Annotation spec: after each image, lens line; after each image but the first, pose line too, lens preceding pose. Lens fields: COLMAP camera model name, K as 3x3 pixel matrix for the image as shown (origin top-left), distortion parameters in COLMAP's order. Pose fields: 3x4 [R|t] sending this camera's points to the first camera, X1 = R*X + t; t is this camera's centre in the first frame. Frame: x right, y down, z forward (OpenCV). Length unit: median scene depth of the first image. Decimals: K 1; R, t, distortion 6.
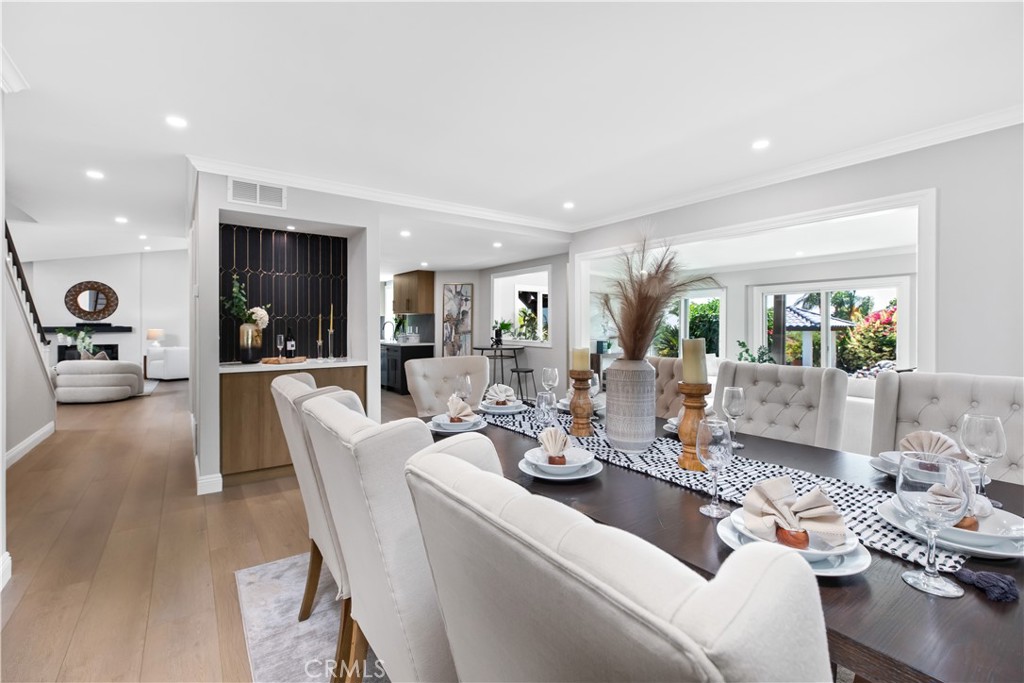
lens RADIAL K [[456.3, 0, 519.0], [0, 456.3, 332.9], [0, 0, 1]] dist [0.001356, 0.000045]
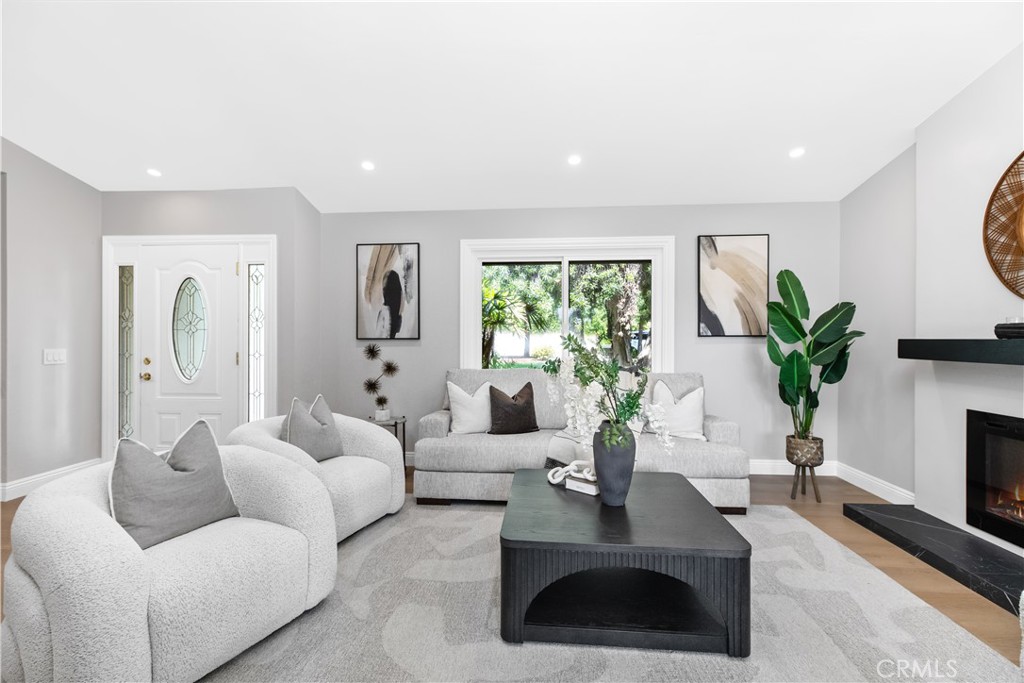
lens RADIAL K [[436.1, 0, 512.4], [0, 436.1, 341.8], [0, 0, 1]] dist [0.002323, 0.000177]
pose [[-0.651356, -0.001951, -0.758770, -0.786212], [-0.017316, 0.999774, 0.012295, -0.013502], [0.758575, 0.021147, -0.651243, 1.183229]]
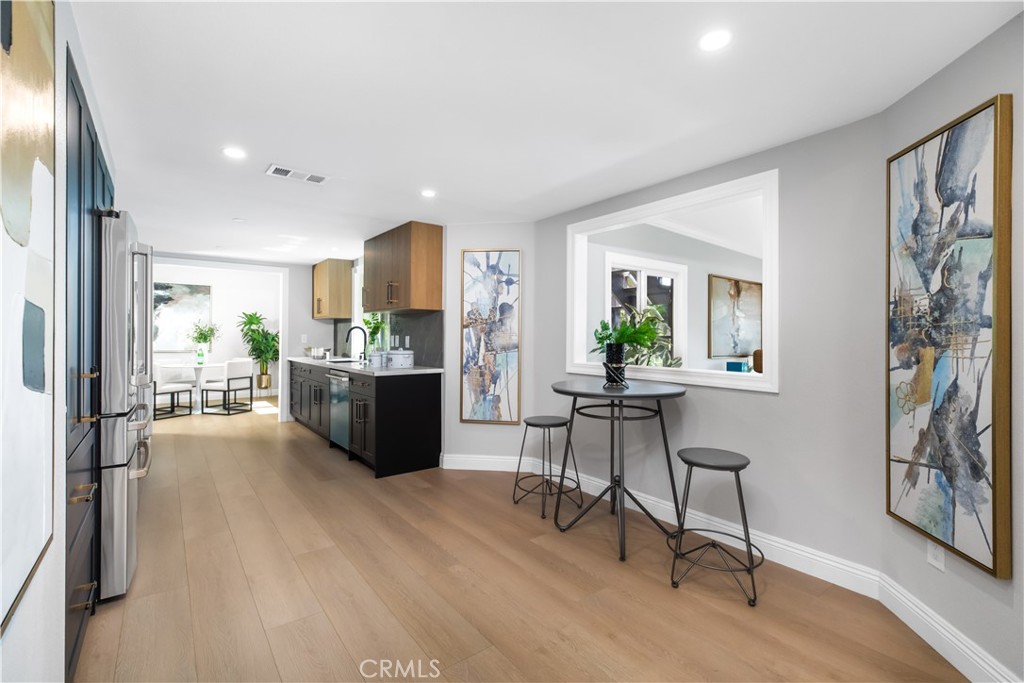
lens RADIAL K [[456.3, 0, 519.9], [0, 456.3, 332.9], [0, 0, 1]] dist [0.001356, 0.000045]
pose [[0.999287, 0.000947, 0.037742, -0.121281], [-0.000240, 0.999824, -0.018743, -0.007669], [-0.037753, 0.018721, 0.999112, 0.500087]]
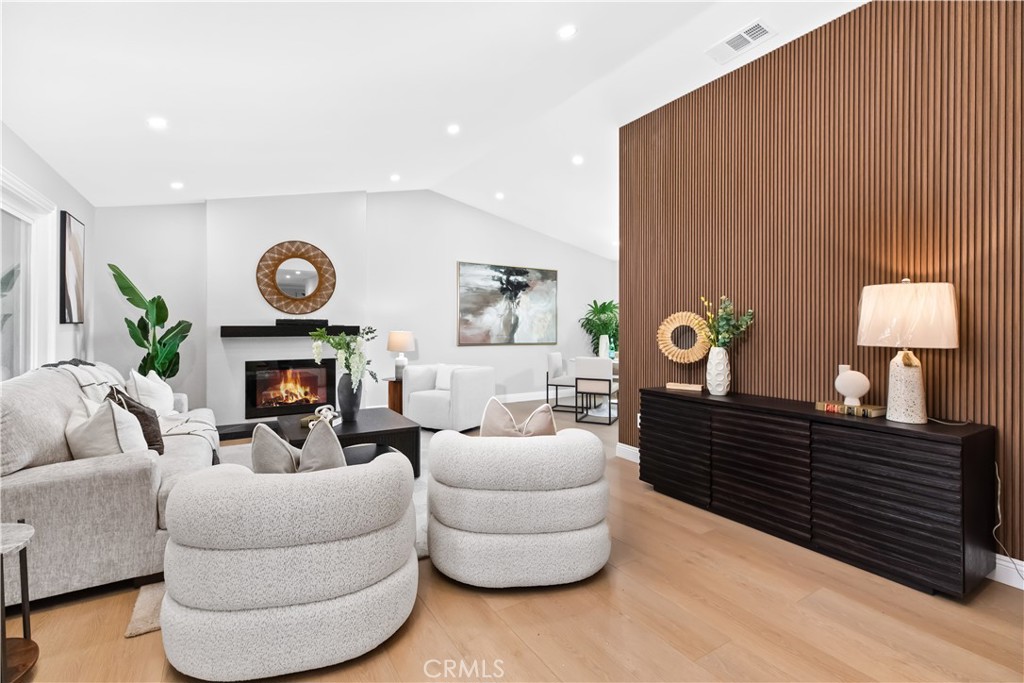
lens RADIAL K [[456.3, 0, 509.7], [0, 456.3, 331.8], [0, 0, 1]] dist [0.001356, 0.000045]
pose [[0.995230, -0.008910, -0.097153, -0.804137], [0.007858, 0.999906, -0.011210, 0.001144], [0.097243, 0.010393, 0.995206, 0.622778]]
